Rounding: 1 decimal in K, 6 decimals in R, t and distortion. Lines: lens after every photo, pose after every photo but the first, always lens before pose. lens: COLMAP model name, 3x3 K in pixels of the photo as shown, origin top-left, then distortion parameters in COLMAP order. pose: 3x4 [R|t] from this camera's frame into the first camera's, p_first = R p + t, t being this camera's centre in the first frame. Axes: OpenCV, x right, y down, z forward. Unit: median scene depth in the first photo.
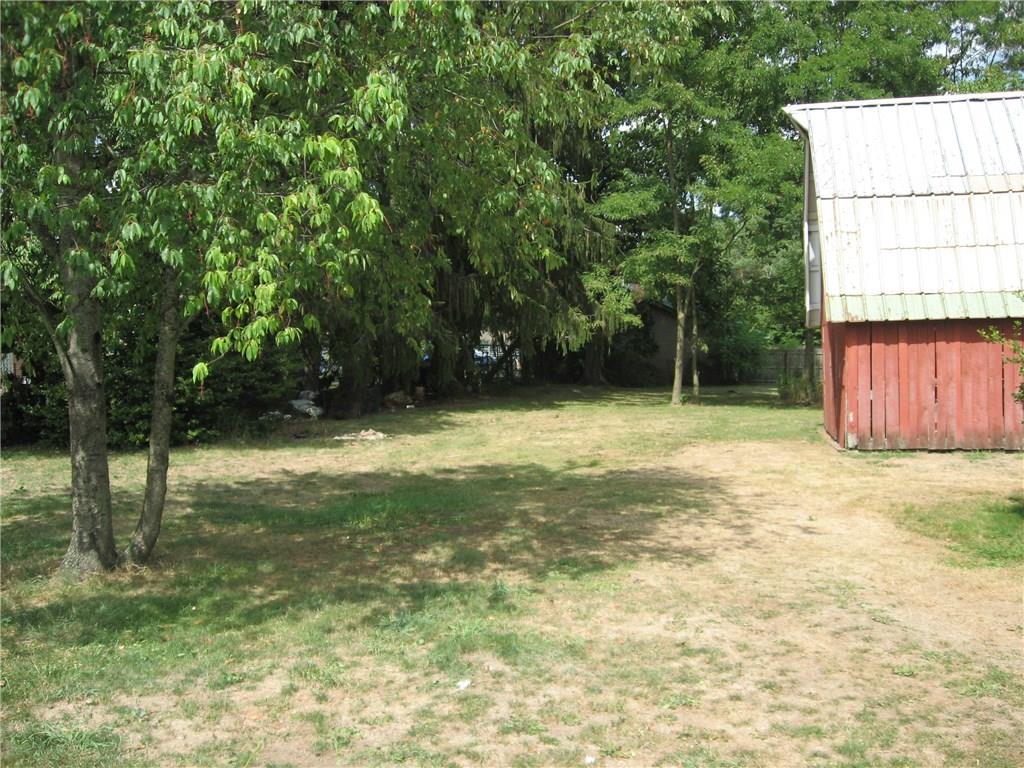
lens RADIAL K [[1109.9, 0, 511.6], [0, 1109.9, 384.0], [0, 0, 1]] dist [-0.090912, 0.000000]
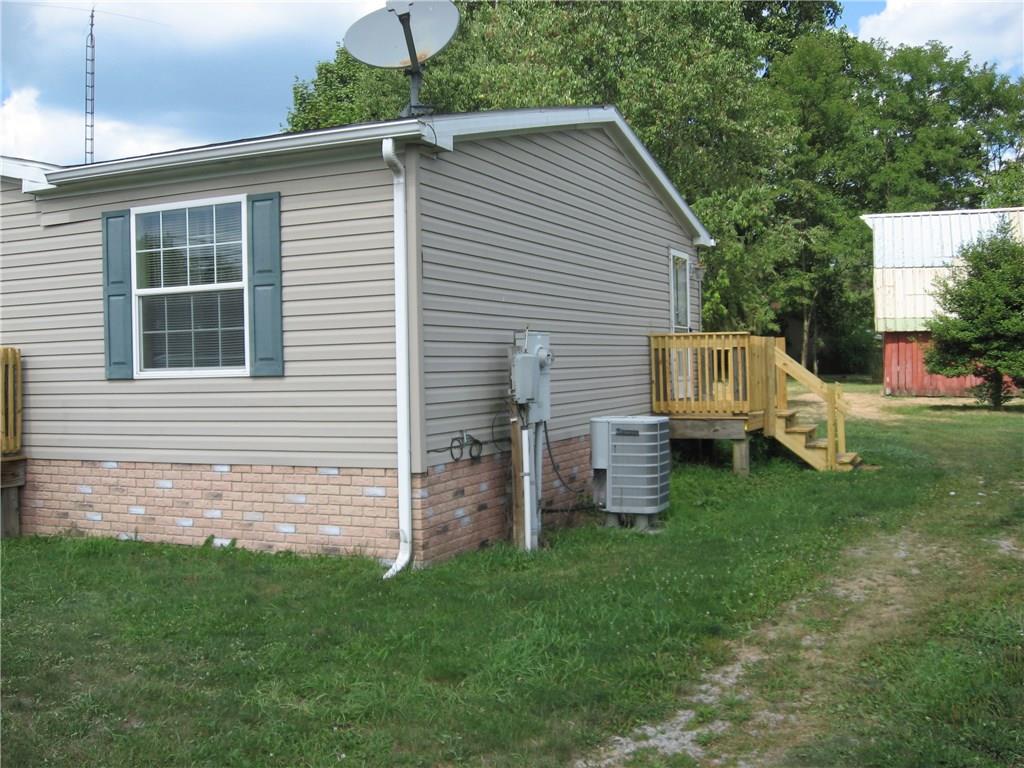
lens RADIAL K [[1109.9, 0, 512.2], [0, 1109.9, 385.3], [0, 0, 1]] dist [-0.090912, 0.000000]
pose [[0.993498, 0.012581, -0.113151, -0.130527], [-0.012209, 0.999918, 0.003982, 0.037172], [0.113192, -0.002575, 0.993570, -0.957085]]
